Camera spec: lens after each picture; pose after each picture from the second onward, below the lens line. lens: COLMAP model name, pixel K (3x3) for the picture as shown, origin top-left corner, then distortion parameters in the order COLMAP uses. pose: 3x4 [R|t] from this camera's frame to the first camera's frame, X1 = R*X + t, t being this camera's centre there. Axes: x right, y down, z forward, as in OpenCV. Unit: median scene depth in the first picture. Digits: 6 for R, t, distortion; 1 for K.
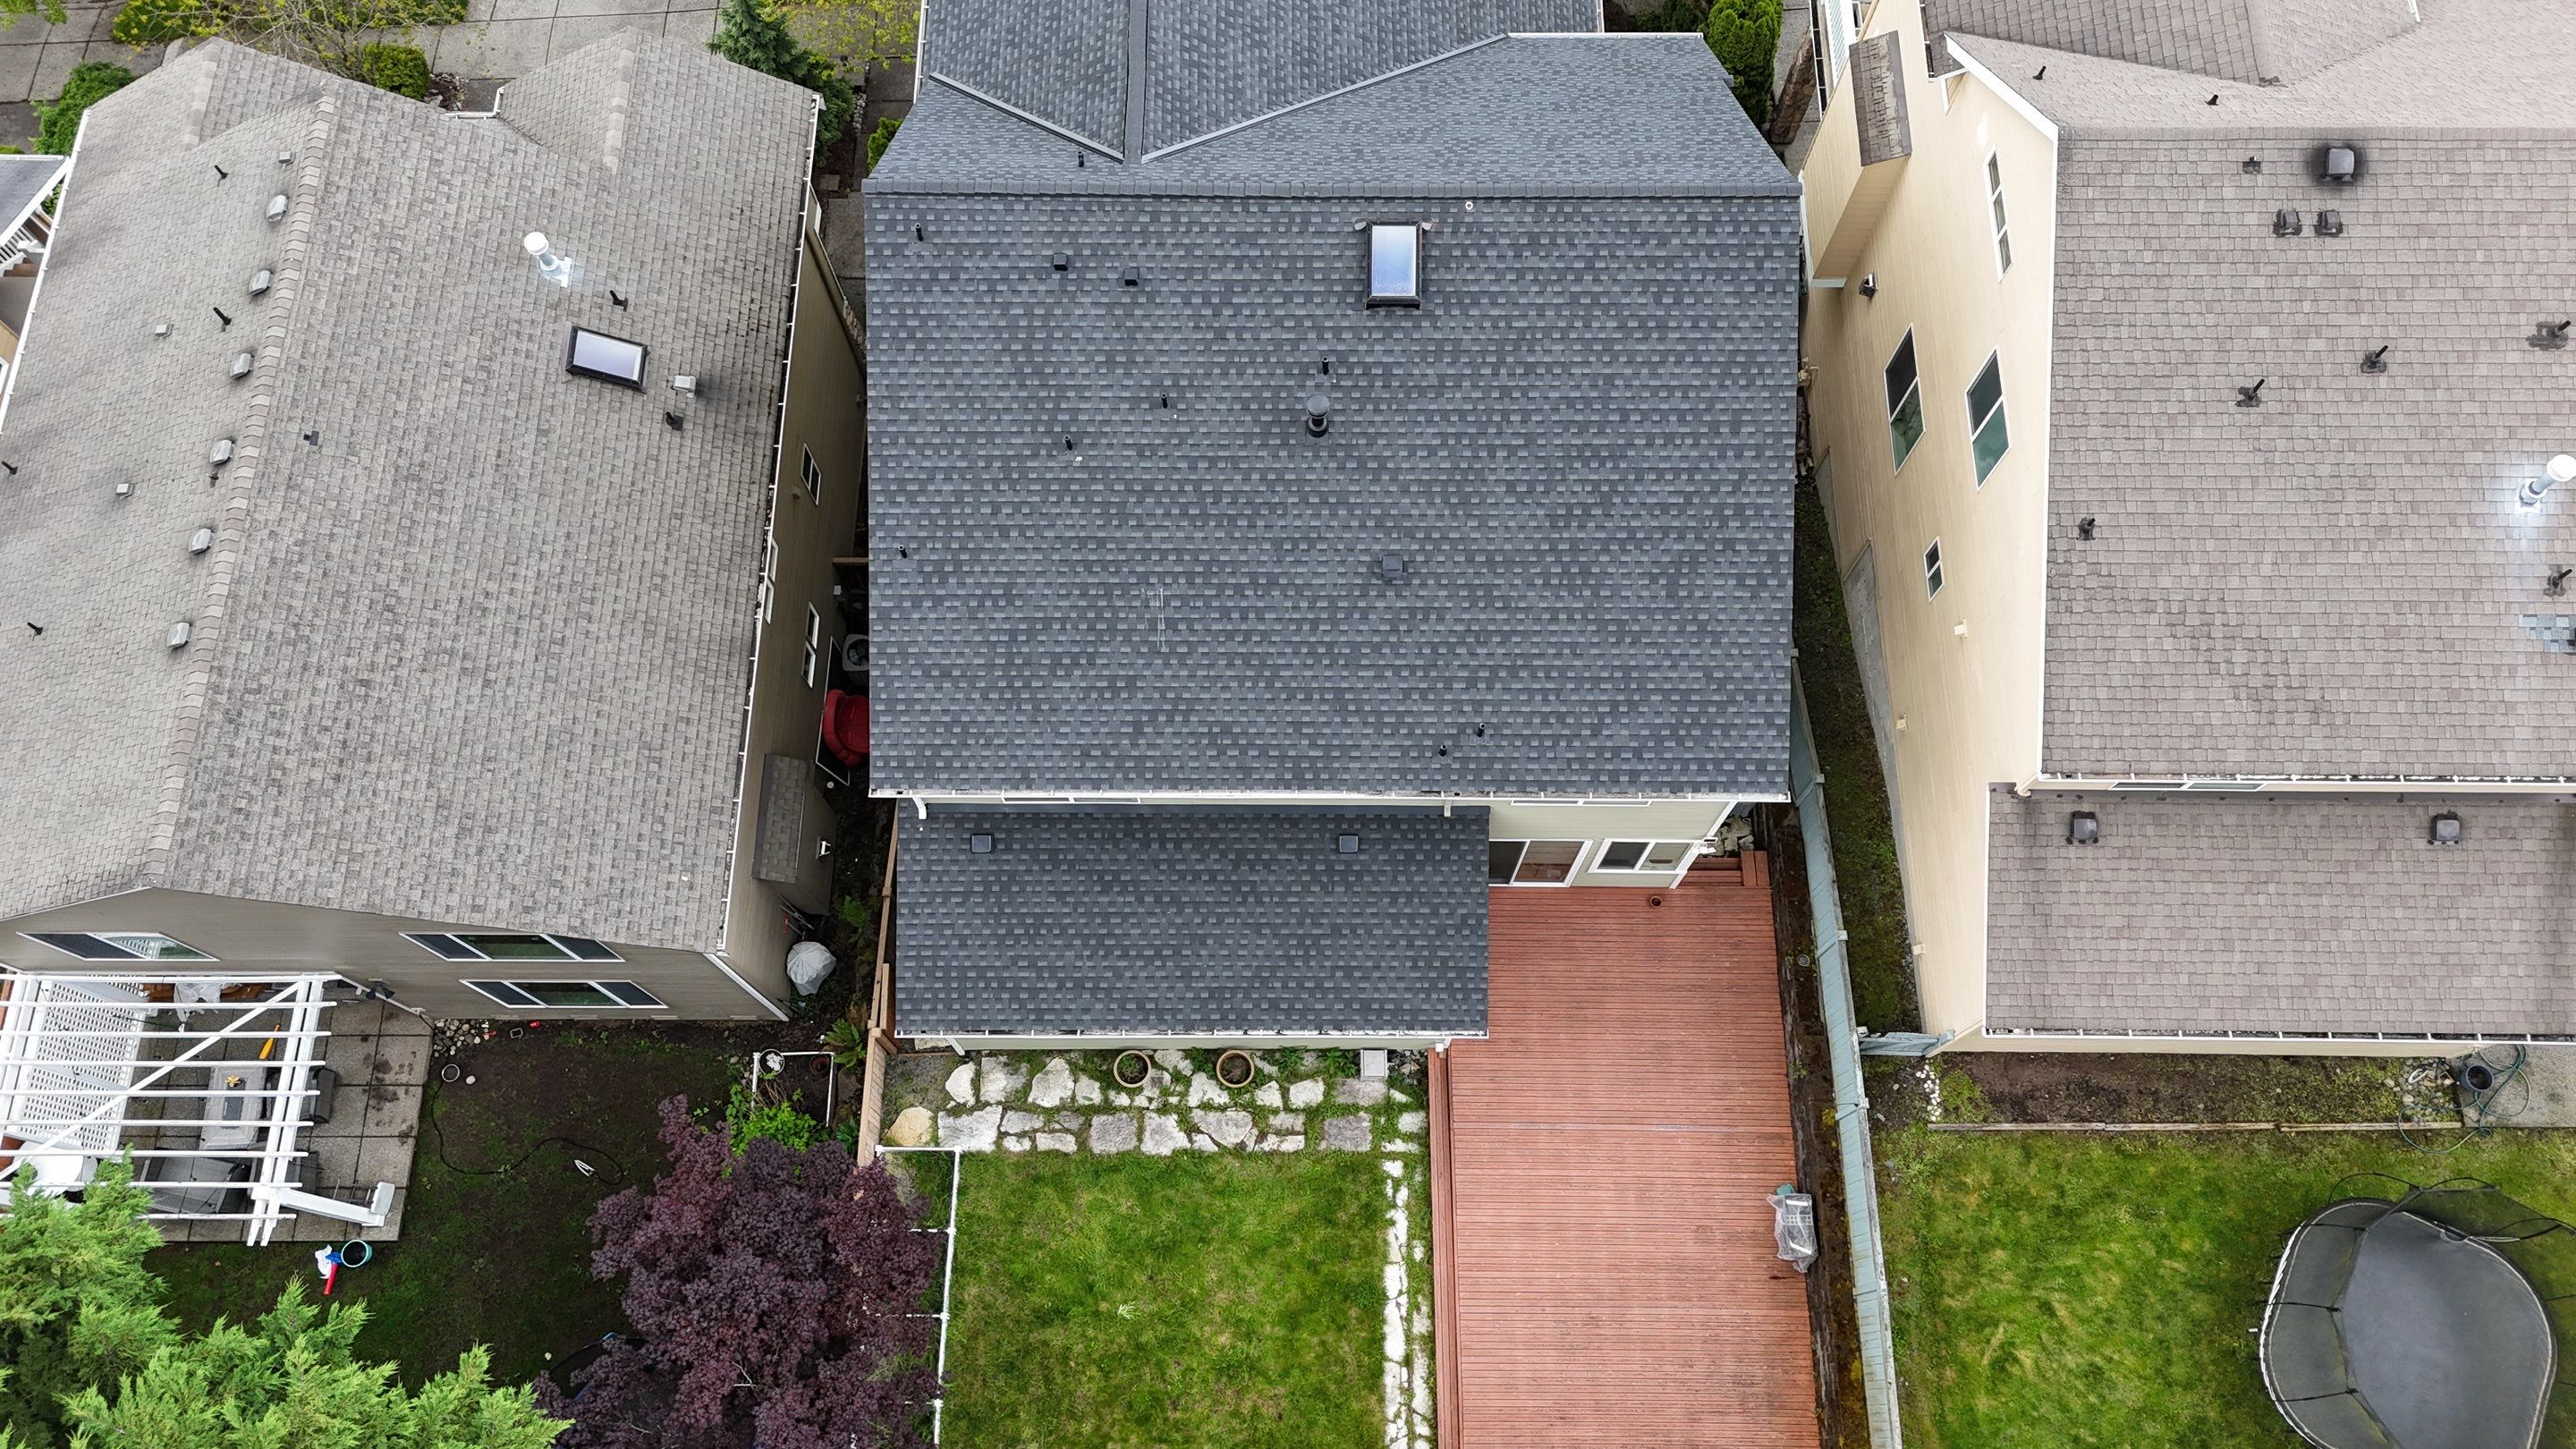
lens RADIAL K [[1887.0, 0, 1289.3], [0, 1887.0, 717.9], [0, 0, 1]] dist [0.072738, -0.070061]
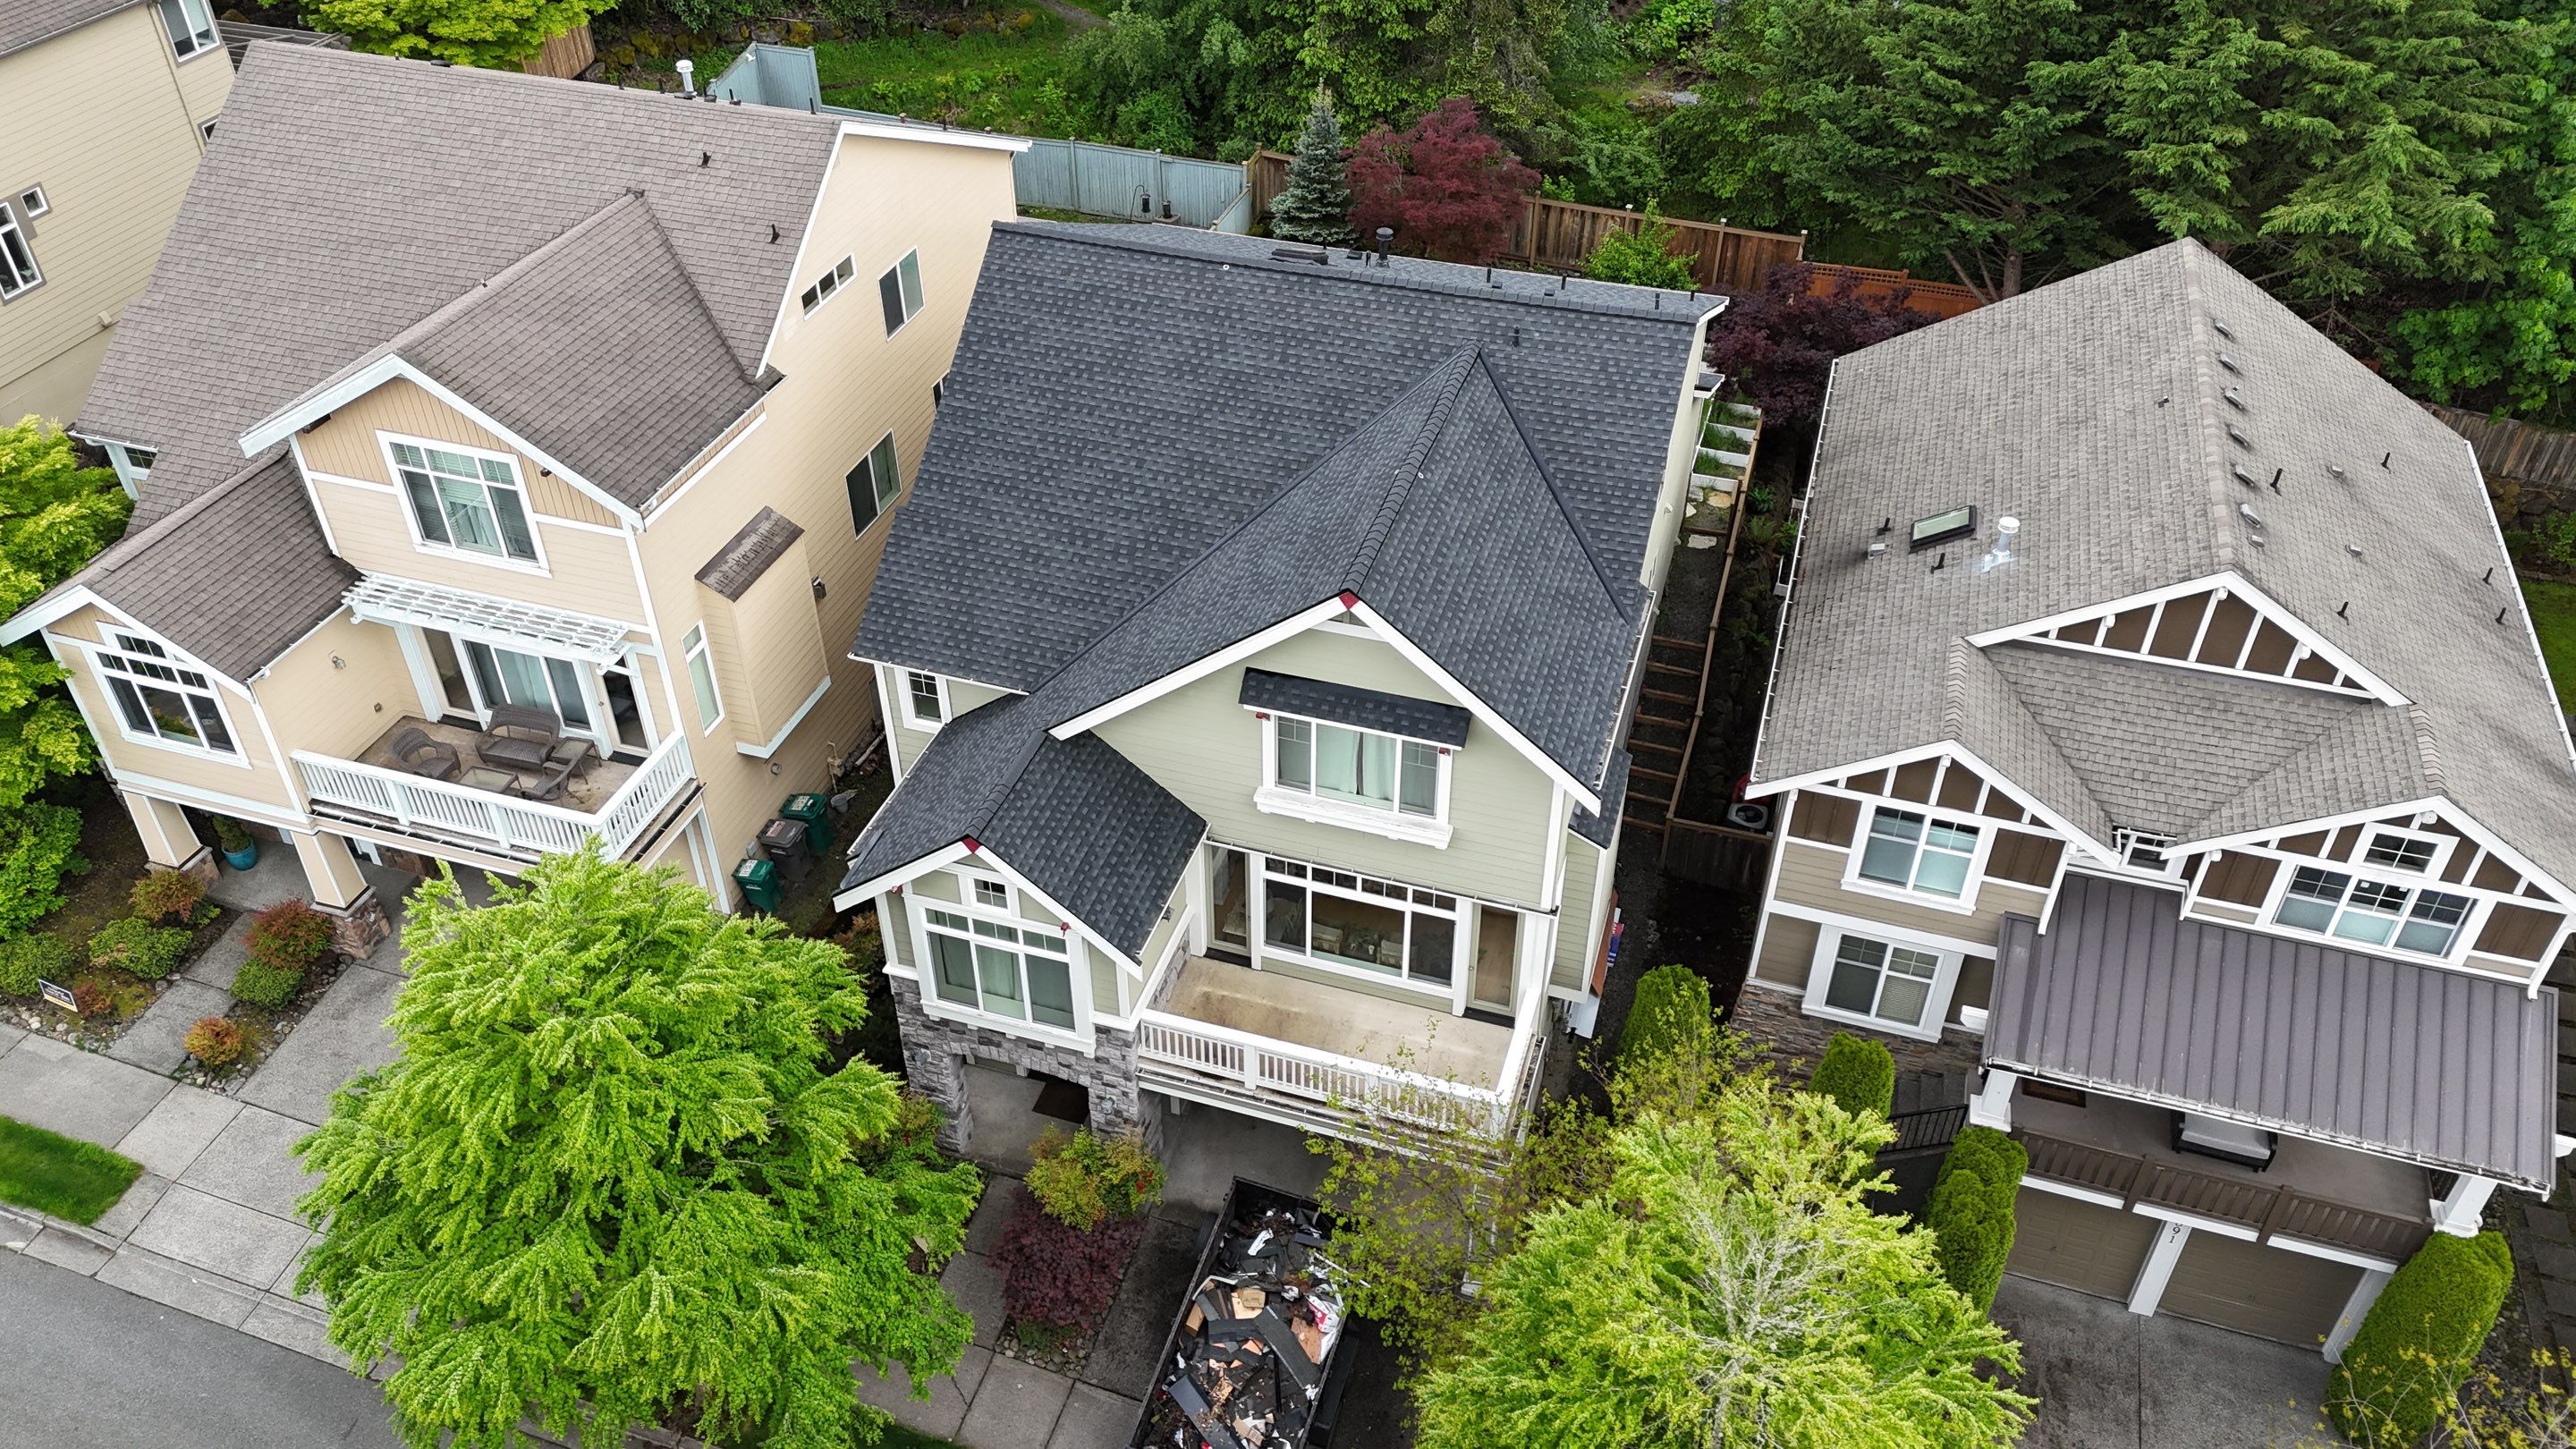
lens RADIAL K [[1887.0, 0, 1289.3], [0, 1887.0, 717.9], [0, 0, 1]] dist [0.072738, -0.070061]
pose [[-0.955878, -0.182868, 0.229907, -0.270880], [0.274010, -0.272866, 0.922205, -1.397802], [-0.105908, 0.944512, 0.310934, 0.807404]]
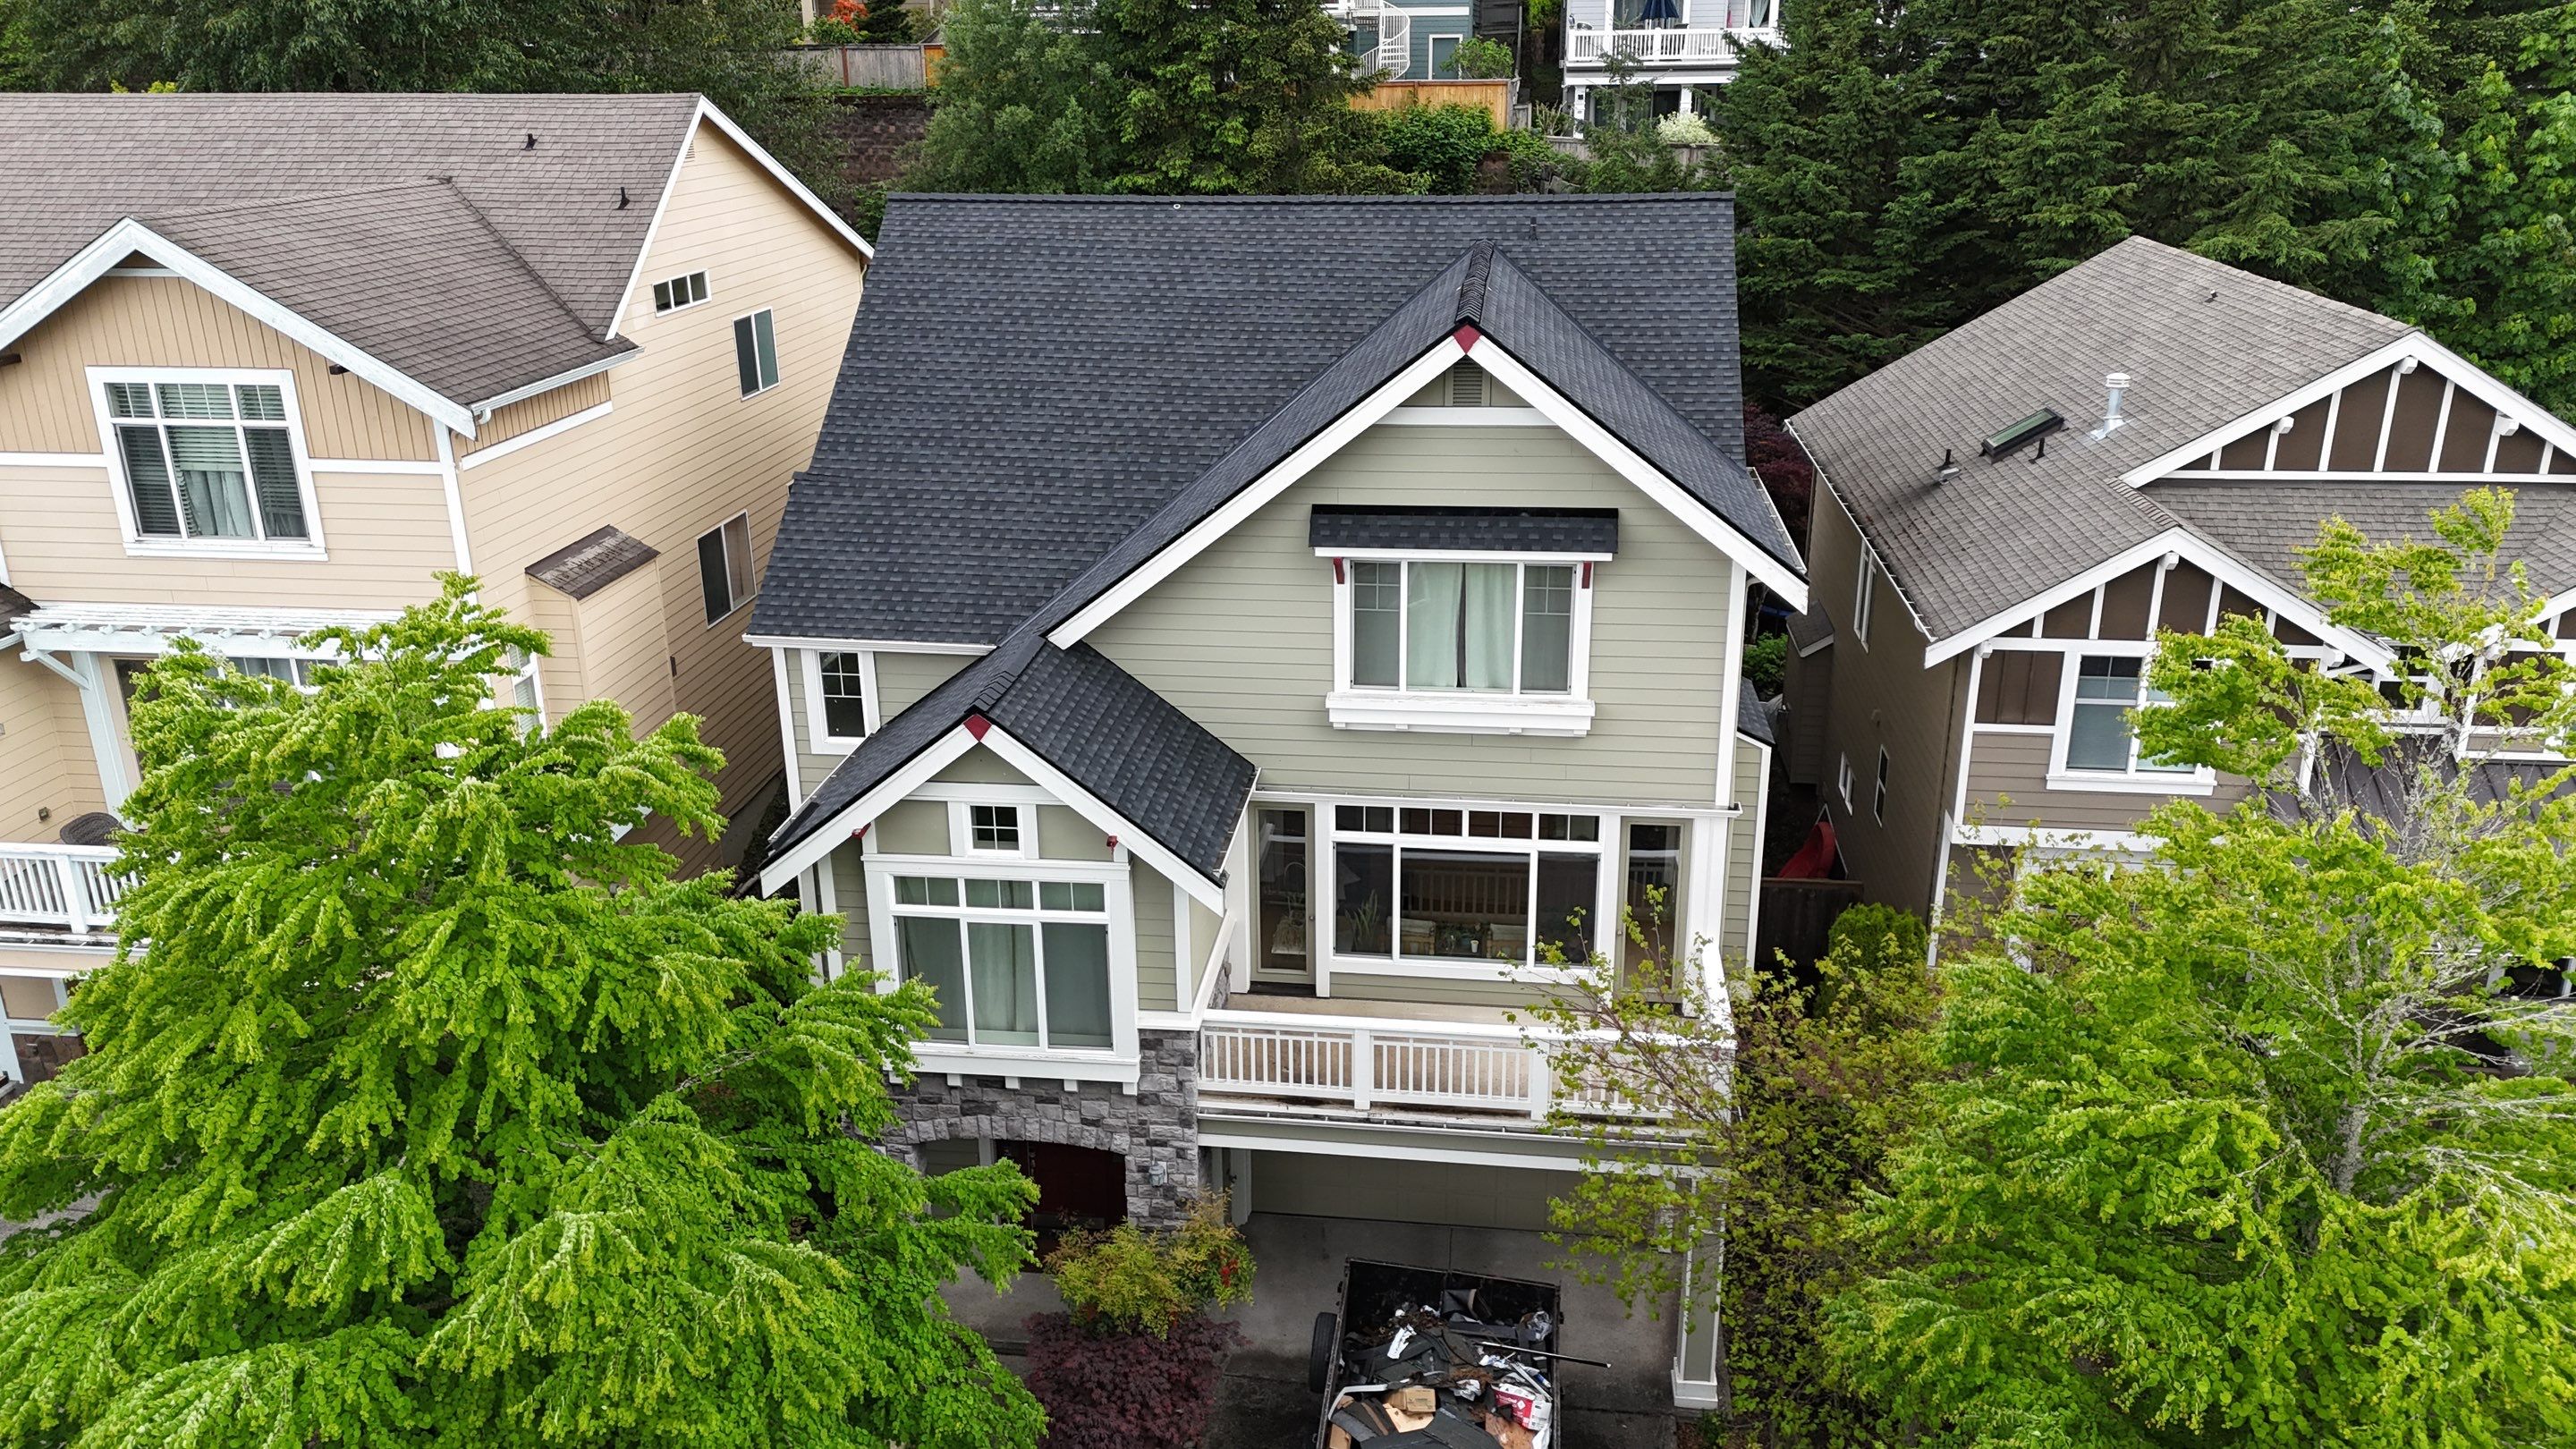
lens RADIAL K [[1881.6, 0, 1288.0], [0, 1881.6, 724.5], [0, 0, 1]] dist [0.057800, -0.040511]
pose [[-0.993413, -0.030834, 0.110358, -0.091448], [0.109875, 0.016937, 0.993801, -1.236672], [-0.032512, 0.999381, -0.013438, 1.196786]]
